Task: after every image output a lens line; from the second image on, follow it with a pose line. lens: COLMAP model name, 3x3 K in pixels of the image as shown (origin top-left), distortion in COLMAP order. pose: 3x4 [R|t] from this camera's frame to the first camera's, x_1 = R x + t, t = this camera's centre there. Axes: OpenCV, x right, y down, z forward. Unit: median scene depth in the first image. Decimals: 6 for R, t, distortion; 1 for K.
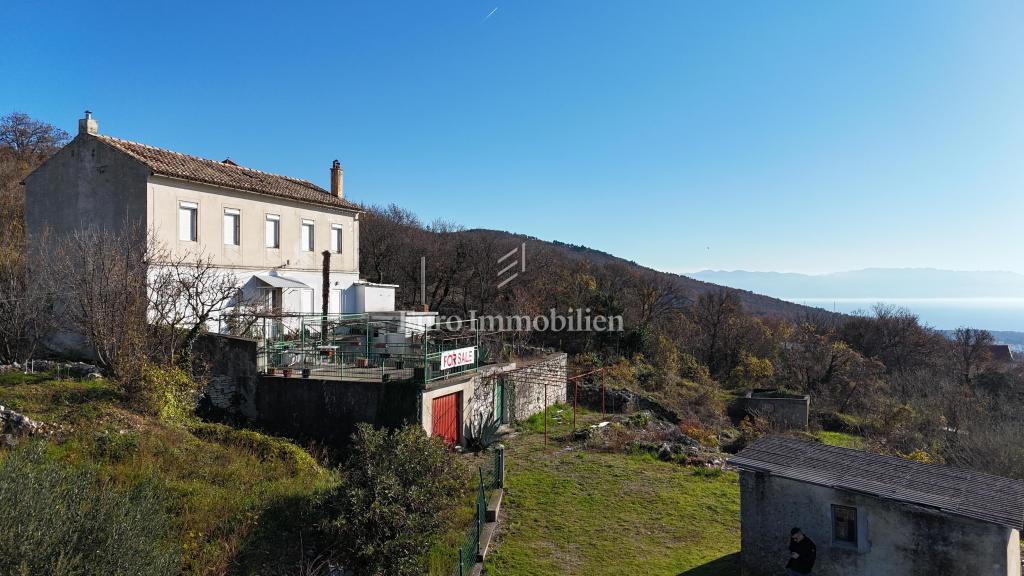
lens RADIAL K [[748.4, 0, 516.4], [0, 748.4, 292.8], [0, 0, 1]] dist [0.075325, -0.069772]
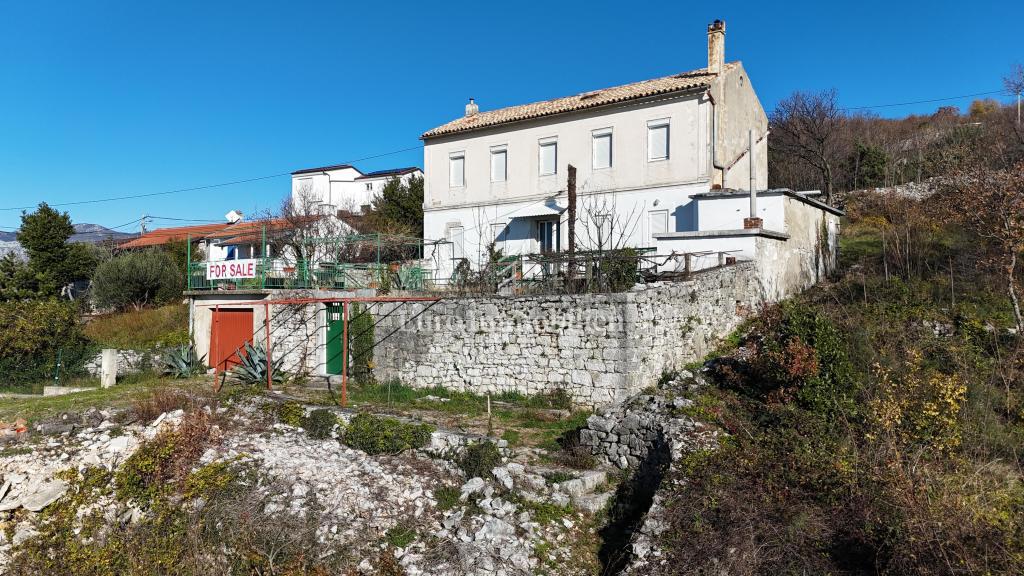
lens RADIAL K [[748.4, 0, 519.0], [0, 748.4, 291.3], [0, 0, 1]] dist [0.075325, -0.069772]
pose [[-0.232581, -0.027595, -0.972186, 0.667961], [-0.003320, 0.999614, -0.027579, 0.127367], [0.972571, -0.003187, -0.232583, 1.435316]]
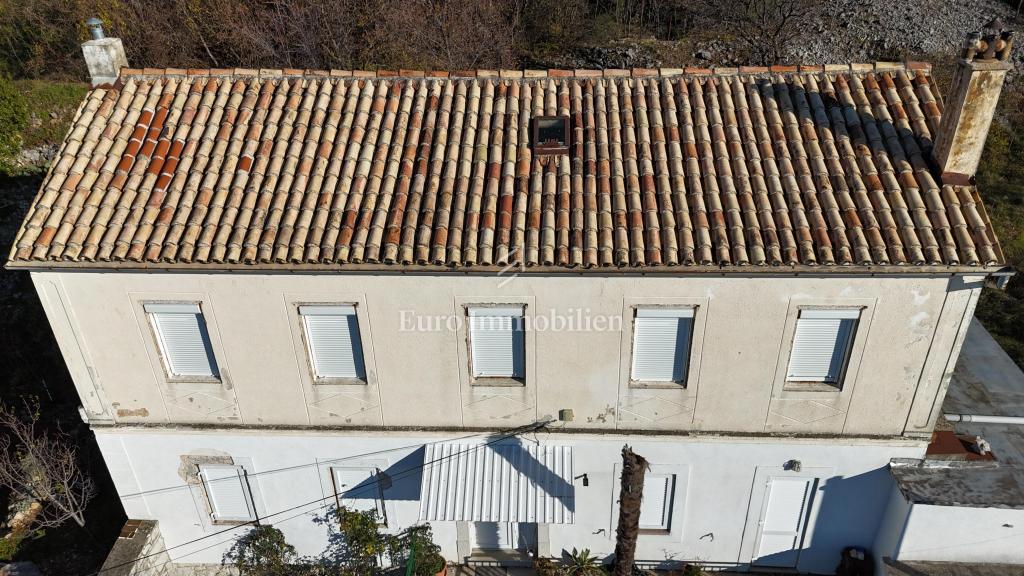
lens RADIAL K [[748.4, 0, 513.3], [0, 748.4, 288.5], [0, 0, 1]] dist [0.075325, -0.069772]
pose [[0.337866, 0.472881, -0.813775, -0.073685], [0.016118, 0.861586, 0.507356, -0.335358], [0.941056, -0.184535, 0.283479, 1.120334]]
